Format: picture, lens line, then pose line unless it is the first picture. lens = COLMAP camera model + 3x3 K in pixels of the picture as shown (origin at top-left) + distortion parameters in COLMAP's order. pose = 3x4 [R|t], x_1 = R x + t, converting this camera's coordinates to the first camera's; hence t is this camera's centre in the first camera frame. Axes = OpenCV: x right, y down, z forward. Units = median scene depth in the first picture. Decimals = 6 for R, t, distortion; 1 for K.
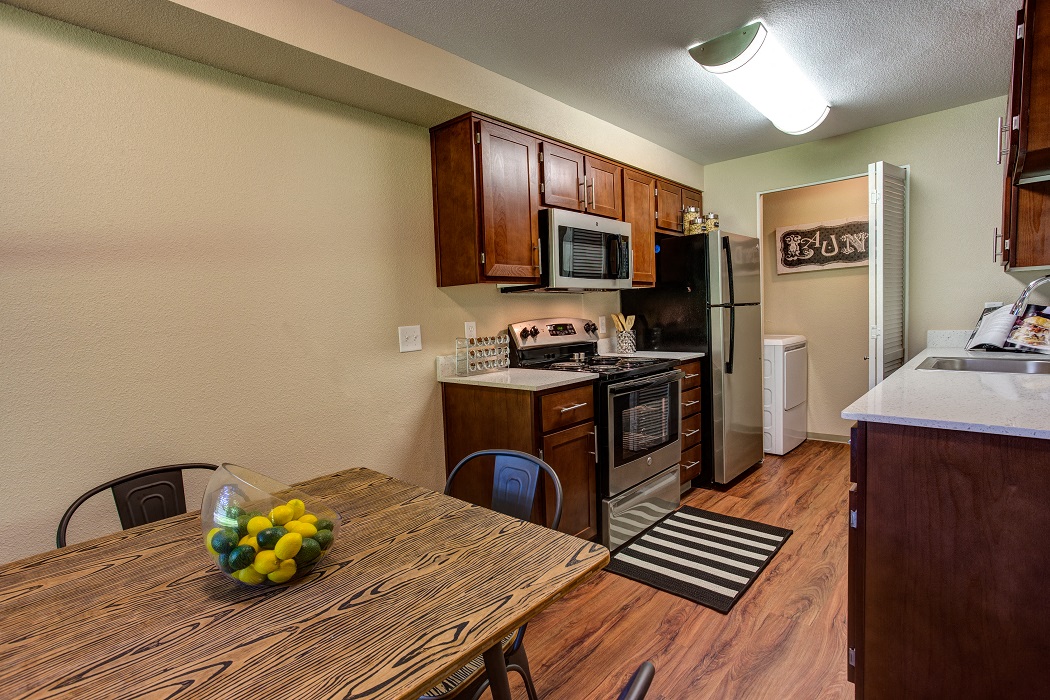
lens RADIAL K [[512.6, 0, 521.5], [0, 512.6, 348.8], [0, 0, 1]] dist [-0.047254, 0.029930]
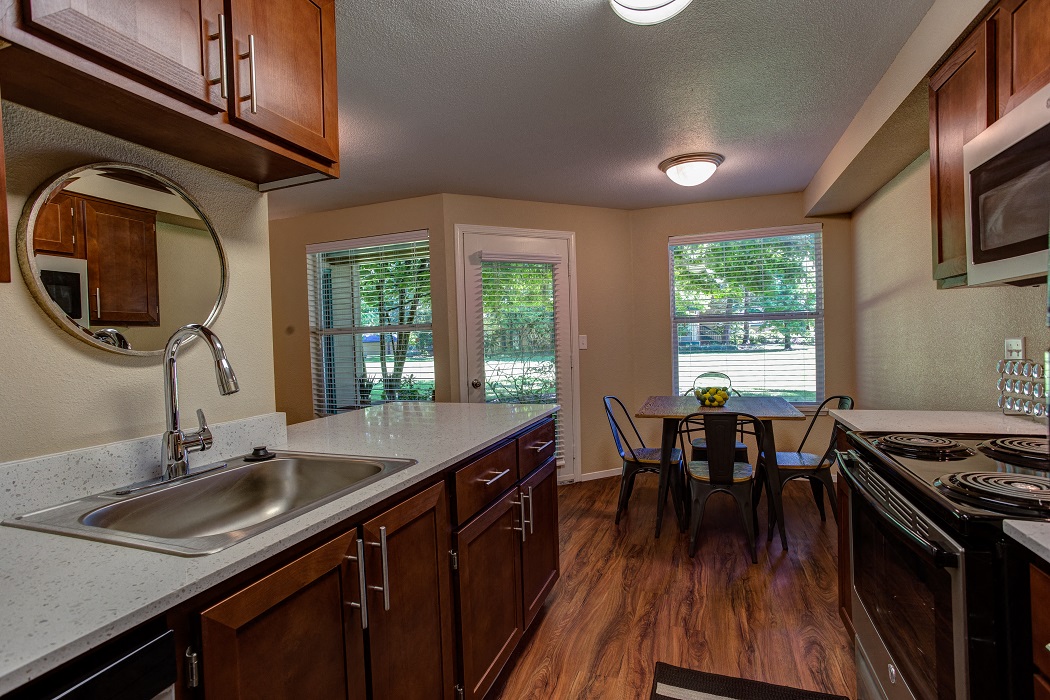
lens RADIAL K [[512.6, 0, 521.5], [0, 512.6, 348.8], [0, 0, 1]] dist [-0.047254, 0.029930]
pose [[-0.922840, 0.072445, -0.378310, 1.034010], [0.041098, 0.995066, 0.090298, -0.170577], [0.382985, 0.067783, -0.921264, 1.877518]]
